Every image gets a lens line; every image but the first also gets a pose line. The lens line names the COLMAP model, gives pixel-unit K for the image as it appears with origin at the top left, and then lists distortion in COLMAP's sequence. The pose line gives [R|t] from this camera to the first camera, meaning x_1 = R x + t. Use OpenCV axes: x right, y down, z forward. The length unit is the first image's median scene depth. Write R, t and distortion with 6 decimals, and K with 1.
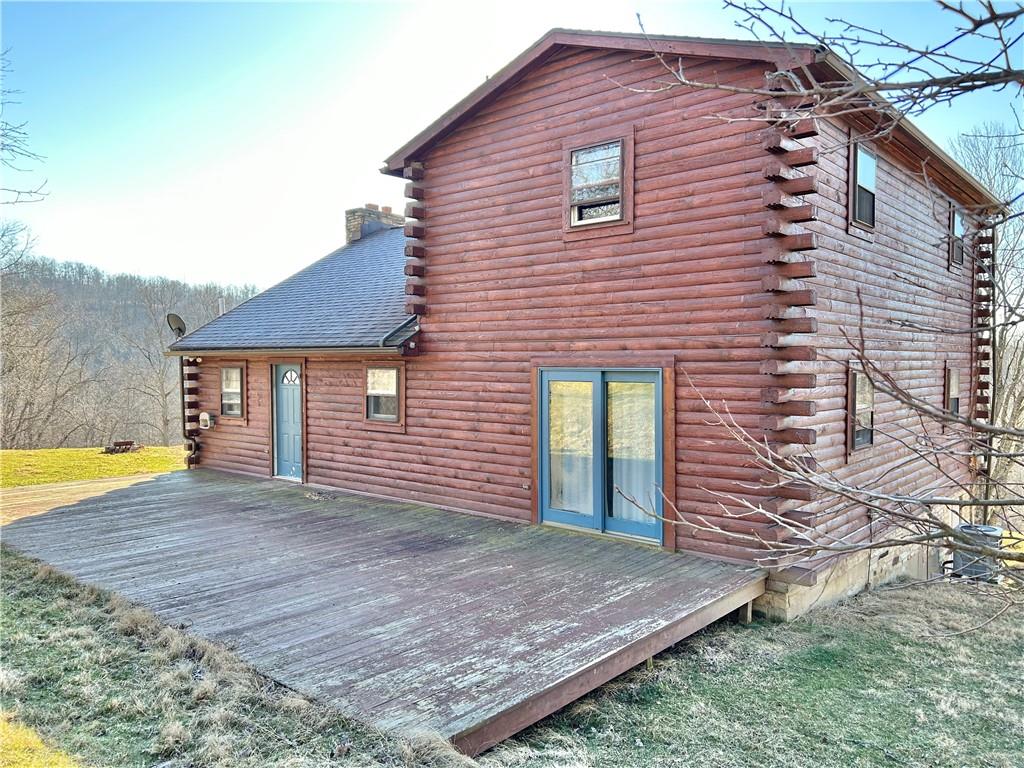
lens RADIAL K [[759.3, 0, 507.0], [0, 759.3, 384.9], [0, 0, 1]] dist [0.035024, -0.028420]
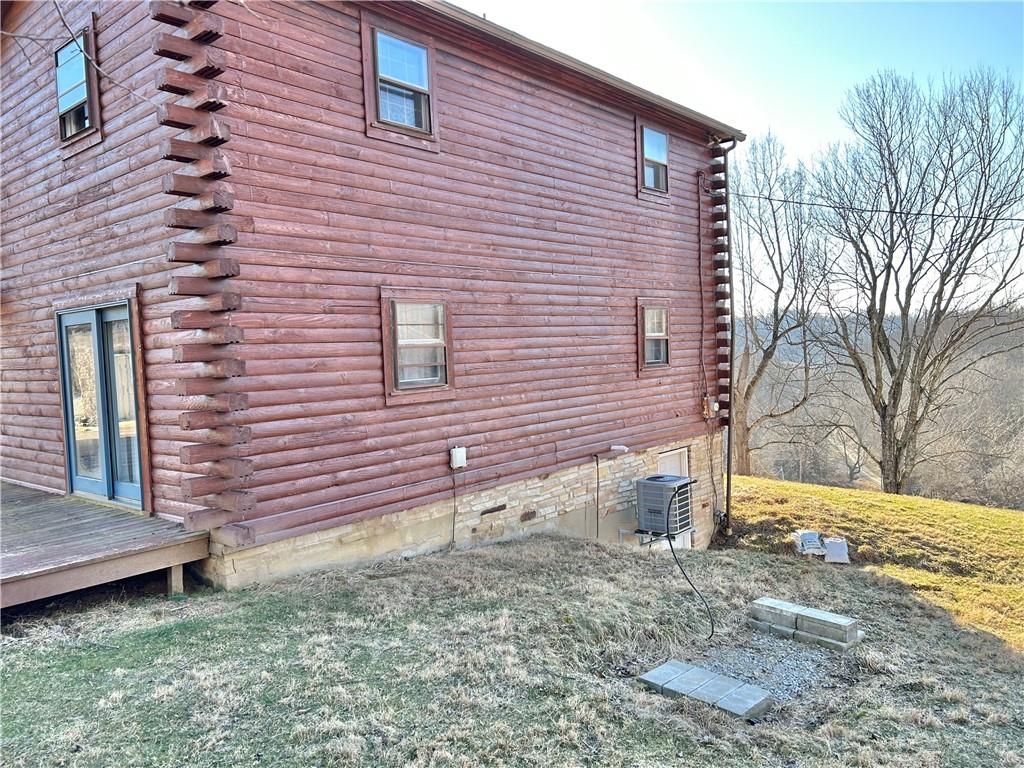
lens RADIAL K [[759.3, 0, 516.7], [0, 759.3, 384.2], [0, 0, 1]] dist [0.035024, -0.028420]
pose [[0.999042, -0.042059, 0.012047, 0.591061], [0.041876, 0.999008, 0.015121, 0.073107], [-0.012671, -0.014602, 0.999813, 0.139452]]
